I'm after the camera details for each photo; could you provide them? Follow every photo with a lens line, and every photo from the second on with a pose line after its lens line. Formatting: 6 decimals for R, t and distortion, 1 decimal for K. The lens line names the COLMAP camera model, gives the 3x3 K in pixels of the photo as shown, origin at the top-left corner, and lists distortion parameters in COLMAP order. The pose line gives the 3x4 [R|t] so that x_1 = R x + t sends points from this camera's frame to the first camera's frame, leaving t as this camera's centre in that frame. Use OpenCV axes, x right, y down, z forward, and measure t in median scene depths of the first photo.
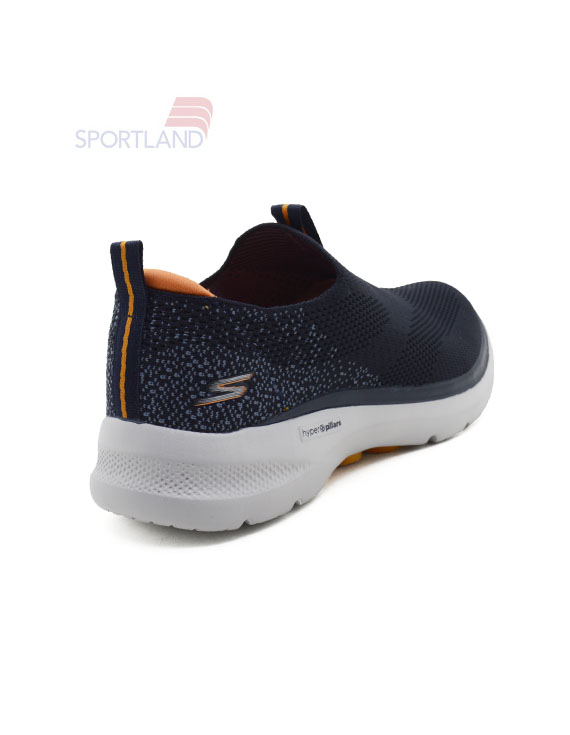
lens RADIAL K [[935.1, 0, 285.5], [0, 935.1, 367.3], [0, 0, 1]] dist [0.006671, 0.000000]
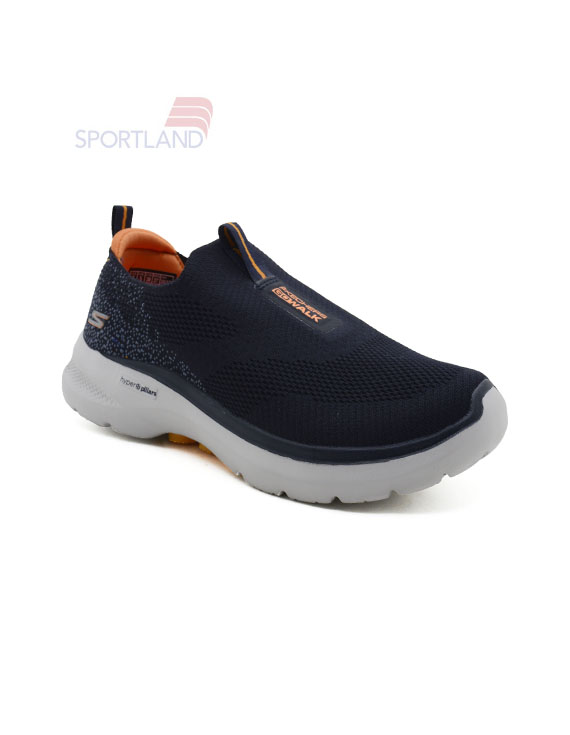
lens RADIAL K [[935.1, 0, 284.8], [0, 935.1, 367.3], [0, 0, 1]] dist [0.006671, 0.000000]
pose [[0.118020, 0.338053, -0.933698, 1.275941], [-0.333401, 0.899178, 0.283412, -0.394051], [0.935369, 0.277848, 0.218828, 0.951855]]
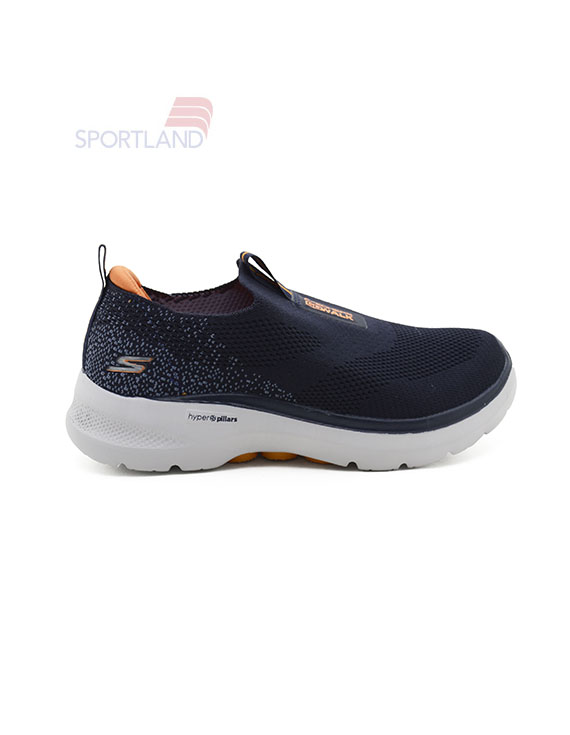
lens RADIAL K [[935.1, 0, 285.0], [0, 935.1, 367.8], [0, 0, 1]] dist [0.006671, 0.000000]
pose [[0.740950, 0.231818, -0.630280, 0.917695], [-0.231876, 0.969124, 0.083855, -0.131425], [0.630259, 0.084015, 0.771826, 0.108323]]
